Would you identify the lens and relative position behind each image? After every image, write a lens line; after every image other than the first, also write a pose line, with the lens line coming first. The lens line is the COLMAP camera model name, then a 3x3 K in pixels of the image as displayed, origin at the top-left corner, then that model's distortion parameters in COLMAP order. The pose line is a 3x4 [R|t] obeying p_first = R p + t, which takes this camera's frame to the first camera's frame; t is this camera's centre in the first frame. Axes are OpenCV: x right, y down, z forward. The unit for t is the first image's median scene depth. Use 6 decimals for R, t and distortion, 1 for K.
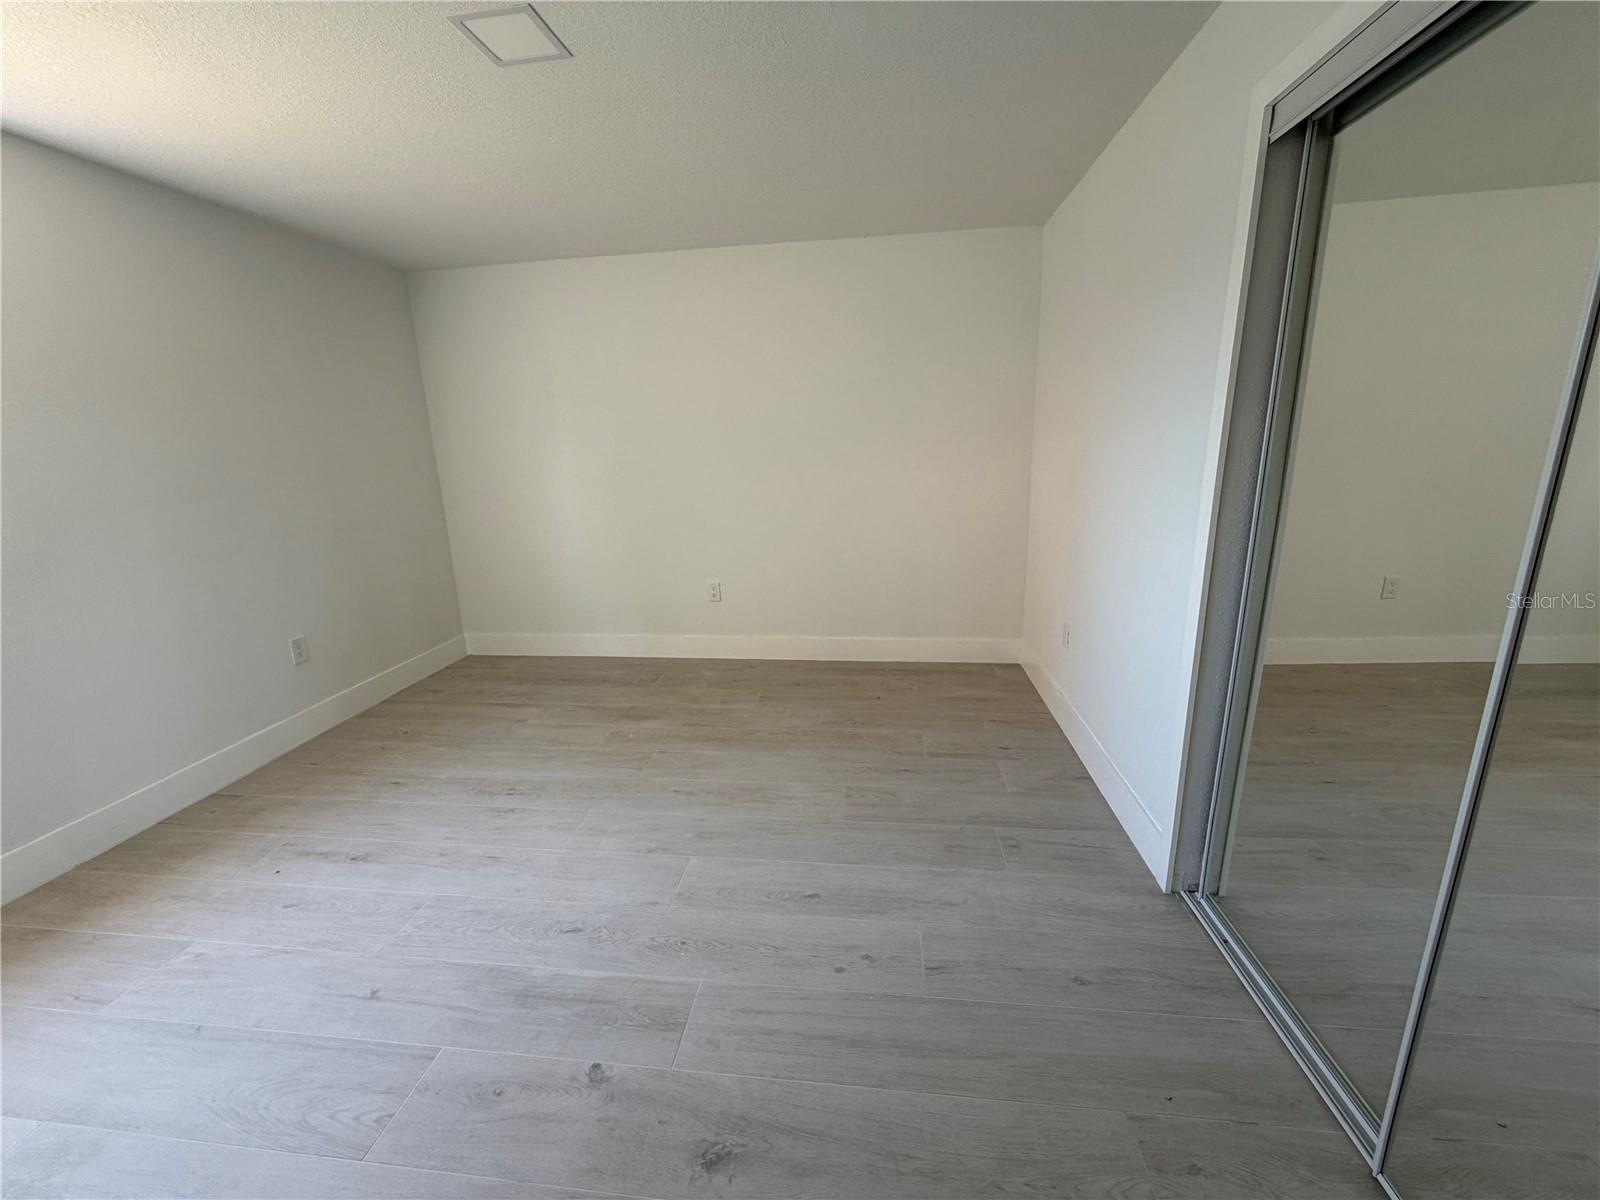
lens RADIAL K [[636.0, 0, 793.9], [0, 636.0, 602.3], [0, 0, 1]] dist [-0.001477, 0.000315]
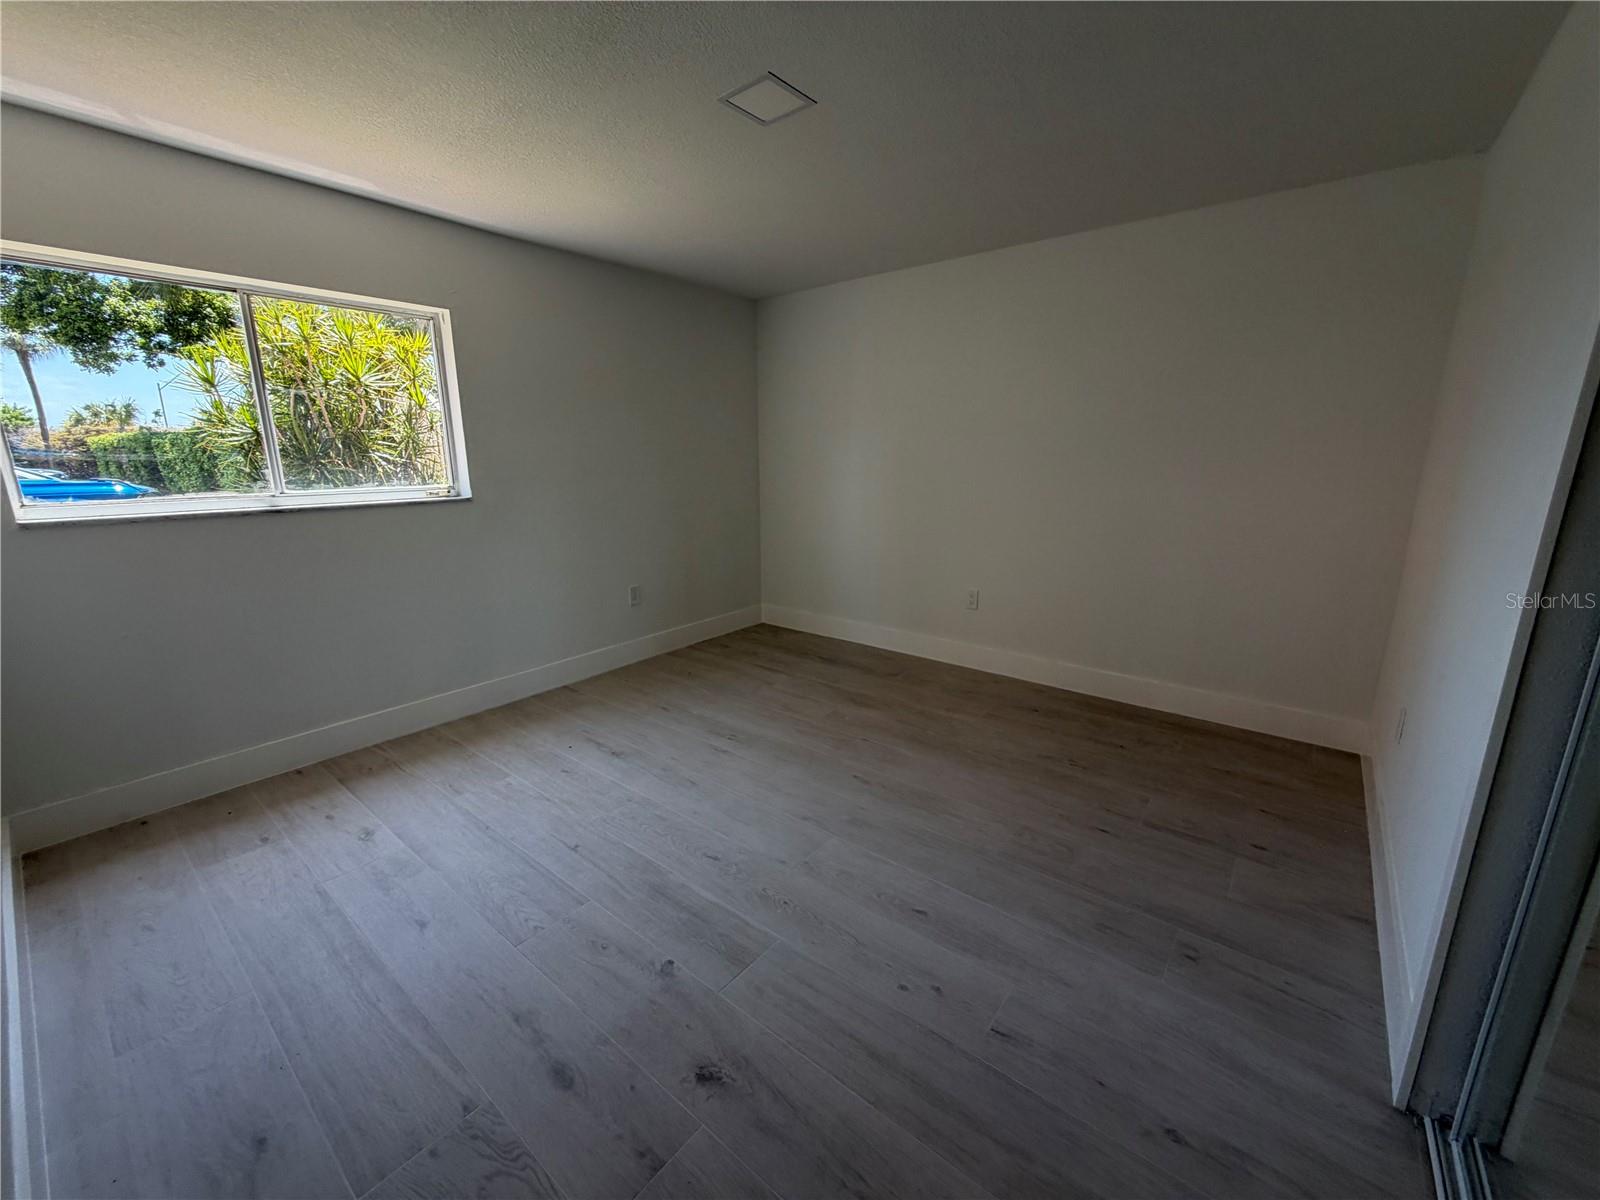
lens RADIAL K [[636.0, 0, 786.9], [0, 636.0, 598.2], [0, 0, 1]] dist [-0.001477, 0.000315]
pose [[0.847869, 0.145378, -0.509885, 0.248968], [-0.150238, 0.988135, 0.031910, -0.011232], [0.508474, 0.049549, 0.859650, 0.032686]]
